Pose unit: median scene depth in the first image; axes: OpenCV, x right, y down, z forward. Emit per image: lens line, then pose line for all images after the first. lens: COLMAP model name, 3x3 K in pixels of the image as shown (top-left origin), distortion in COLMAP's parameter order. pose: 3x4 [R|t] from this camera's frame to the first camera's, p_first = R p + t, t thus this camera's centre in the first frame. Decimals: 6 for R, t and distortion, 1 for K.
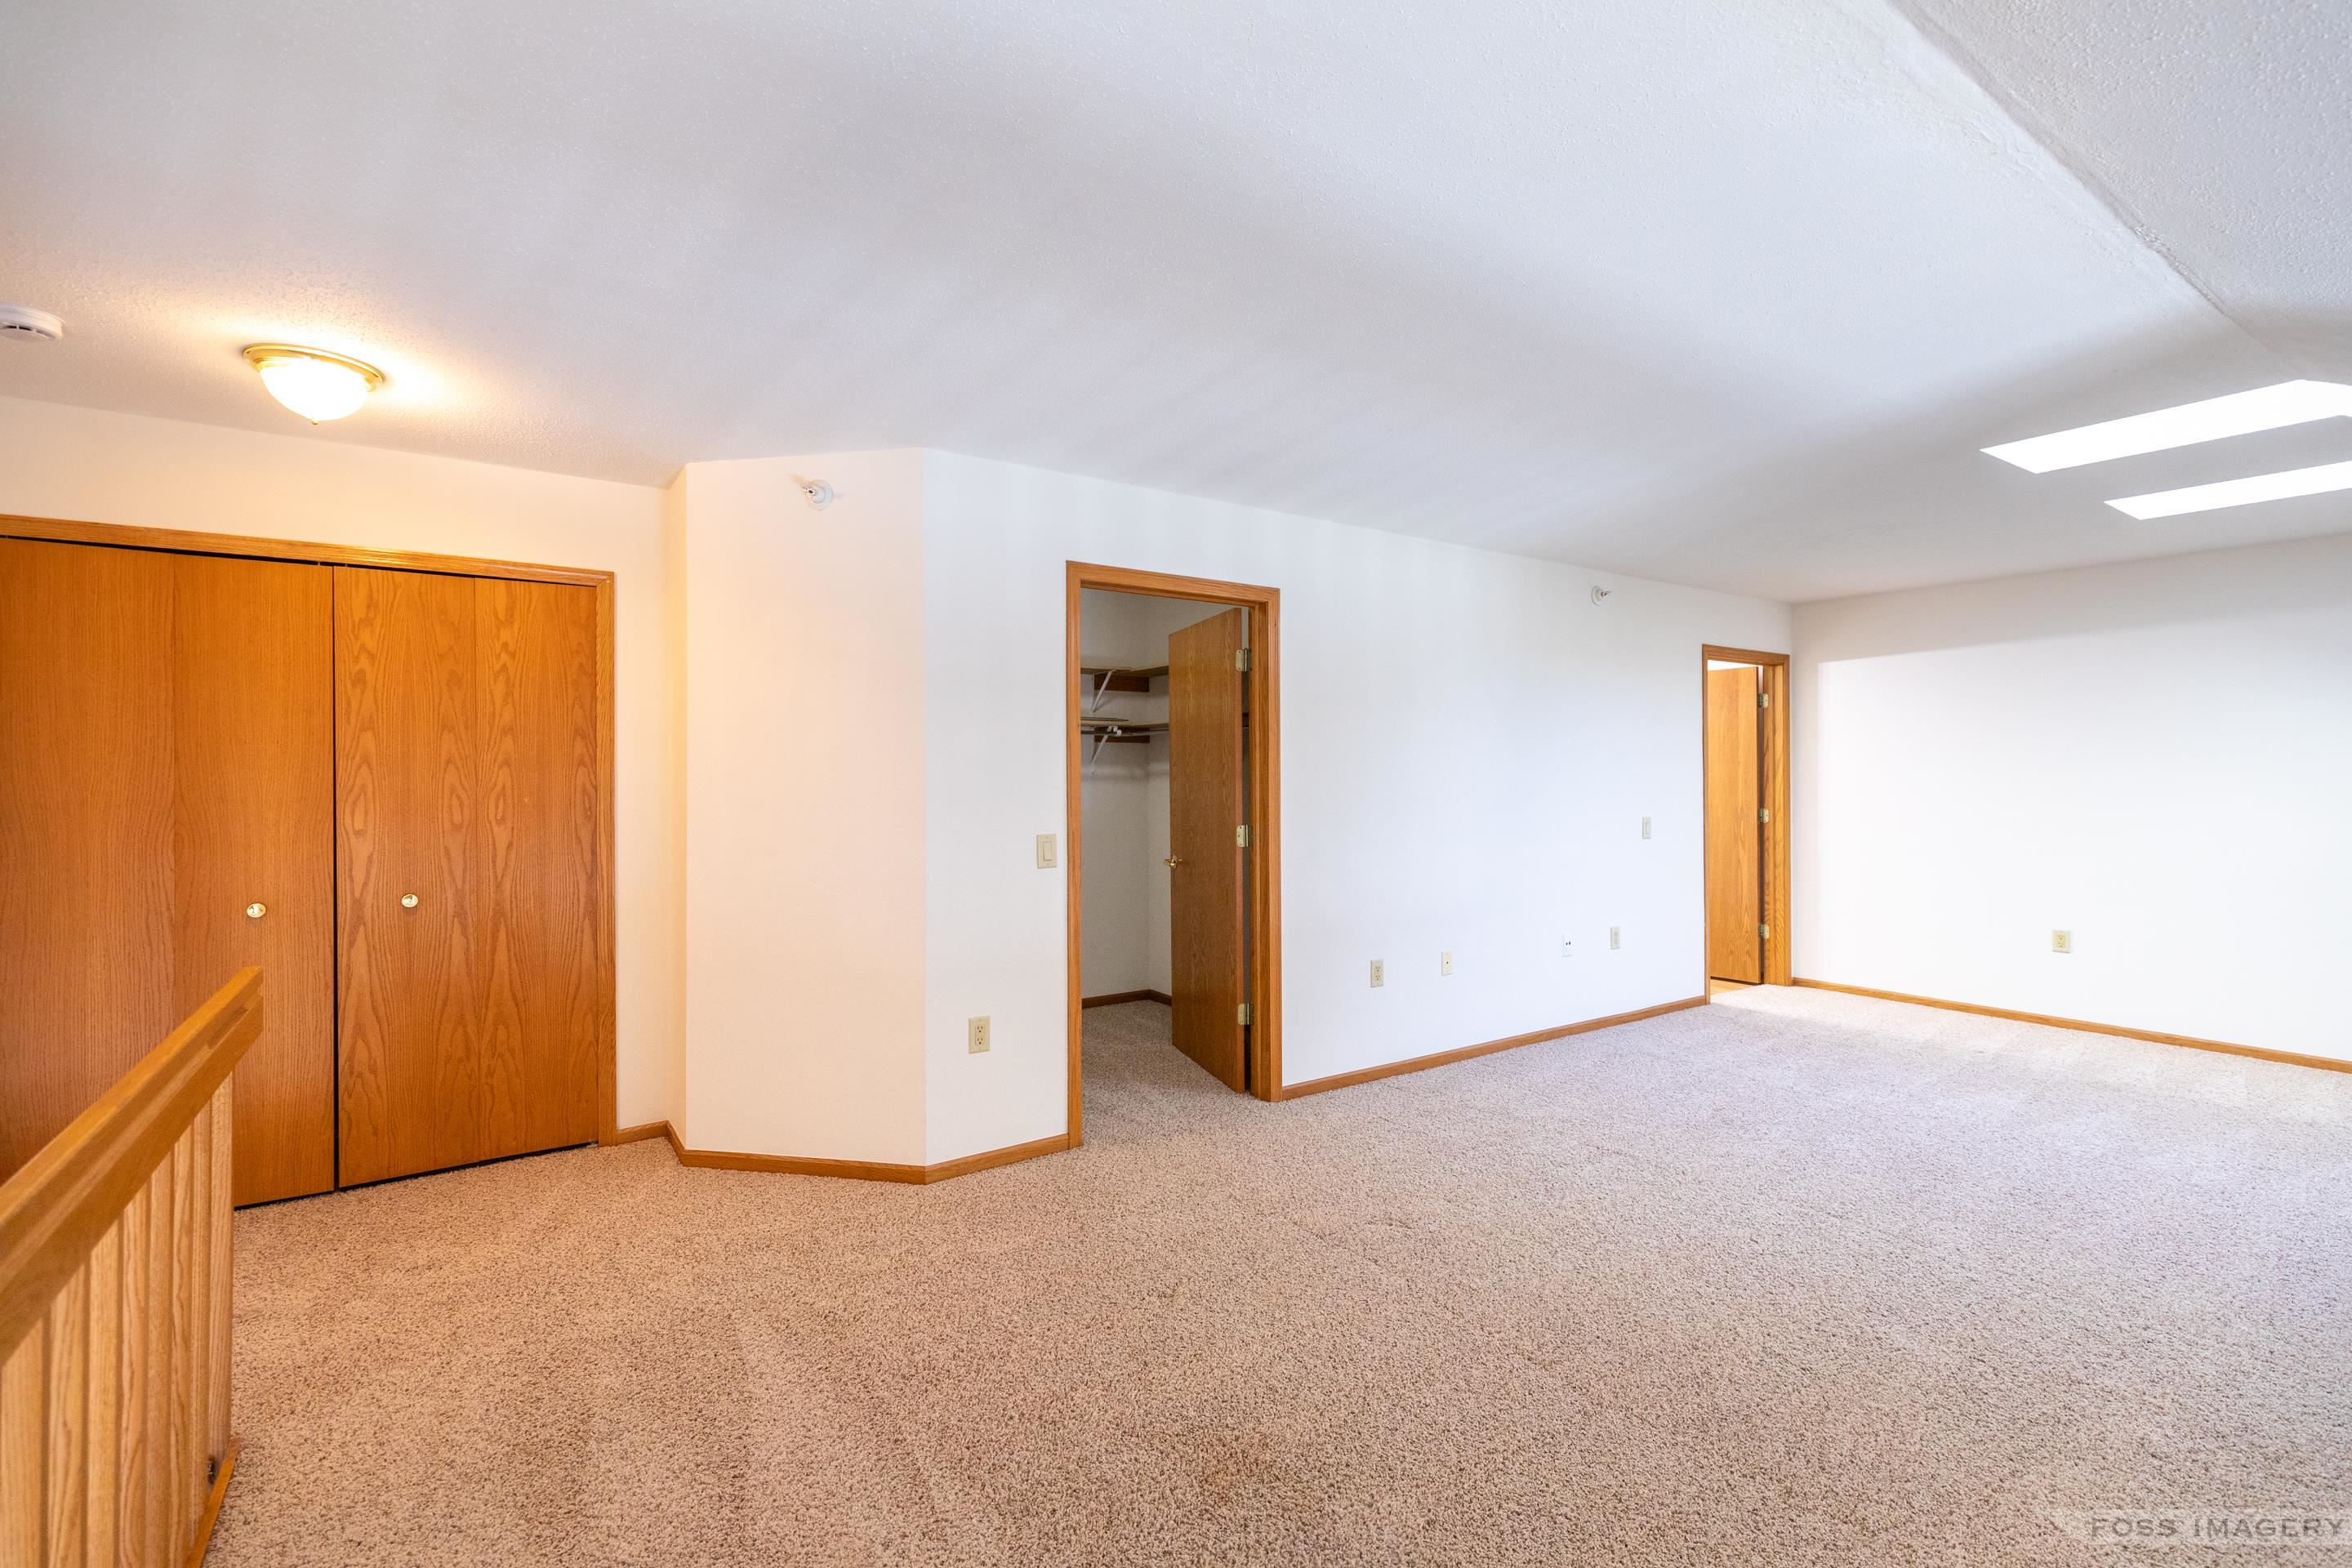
lens RADIAL K [[1057.7, 0, 1181.0], [0, 1057.7, 780.5], [0, 0, 1]] dist [0.003563, 0.000321]
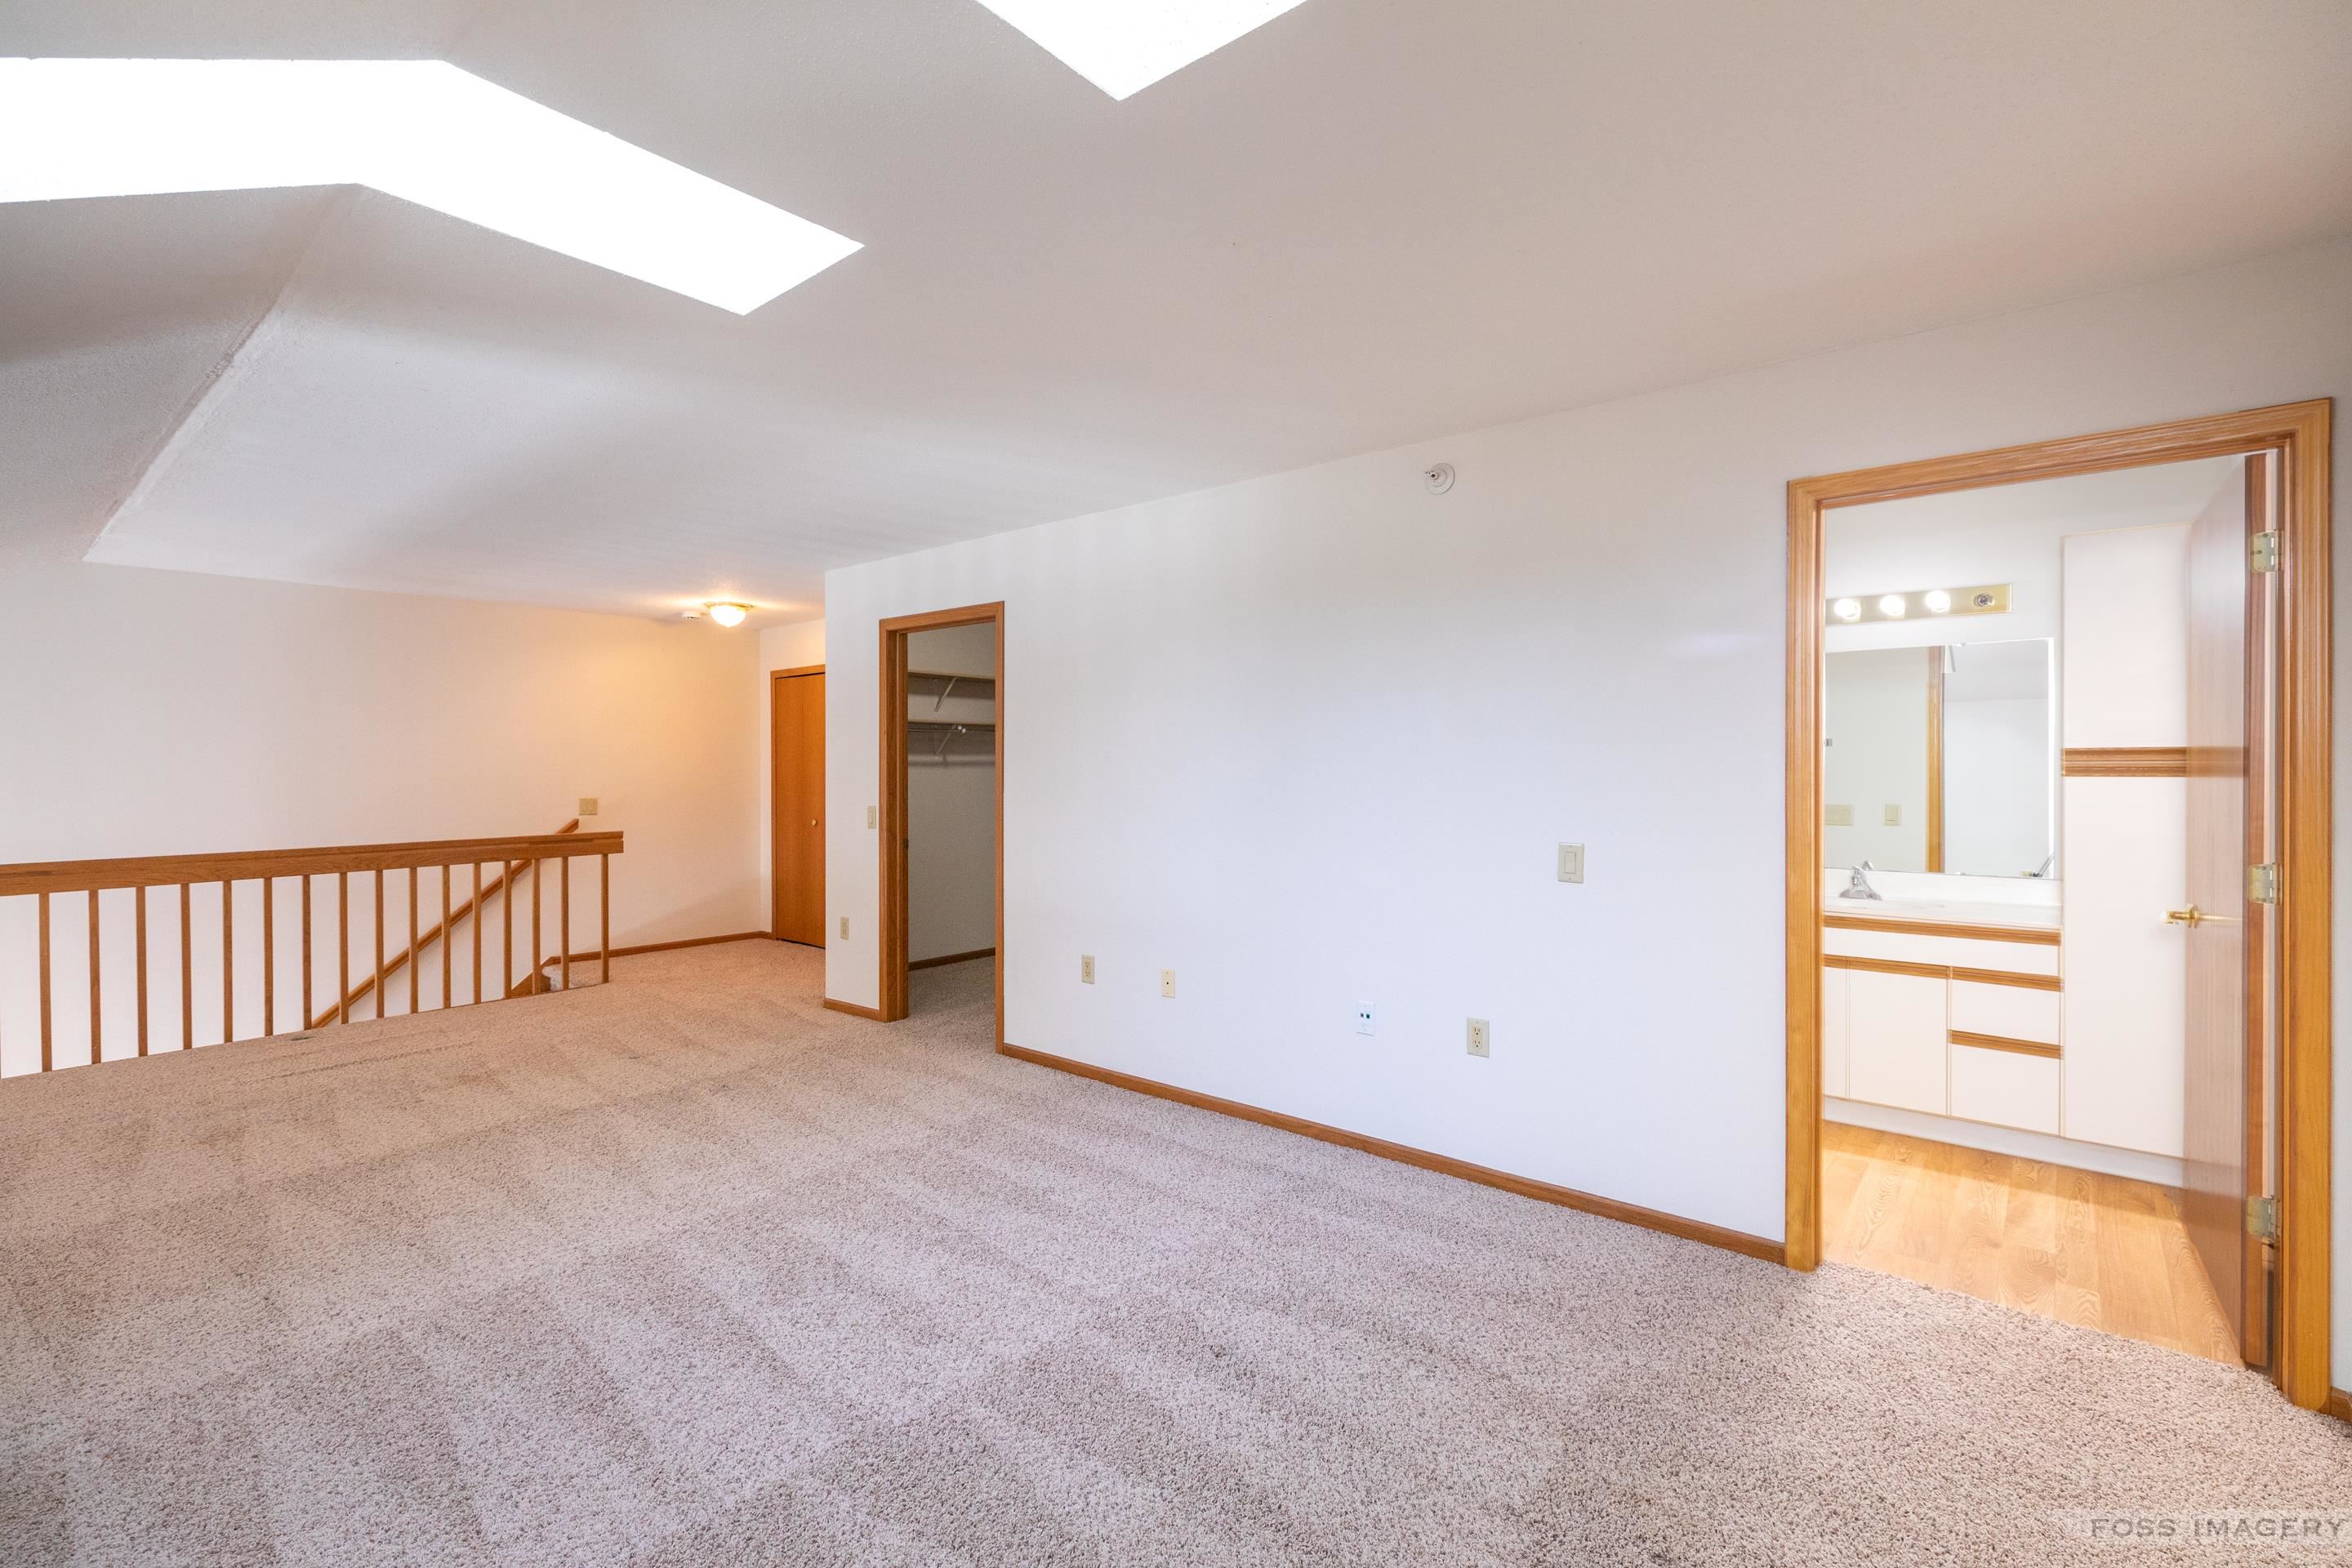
lens RADIAL K [[1057.7, 0, 1173.4], [0, 1057.7, 768.1], [0, 0, 1]] dist [0.003563, 0.000321]
pose [[0.271057, 0.004614, -0.962552, 1.061739], [-0.003733, 0.999986, 0.003742, -0.006966], [0.962556, 0.002578, 0.271070, 0.754455]]
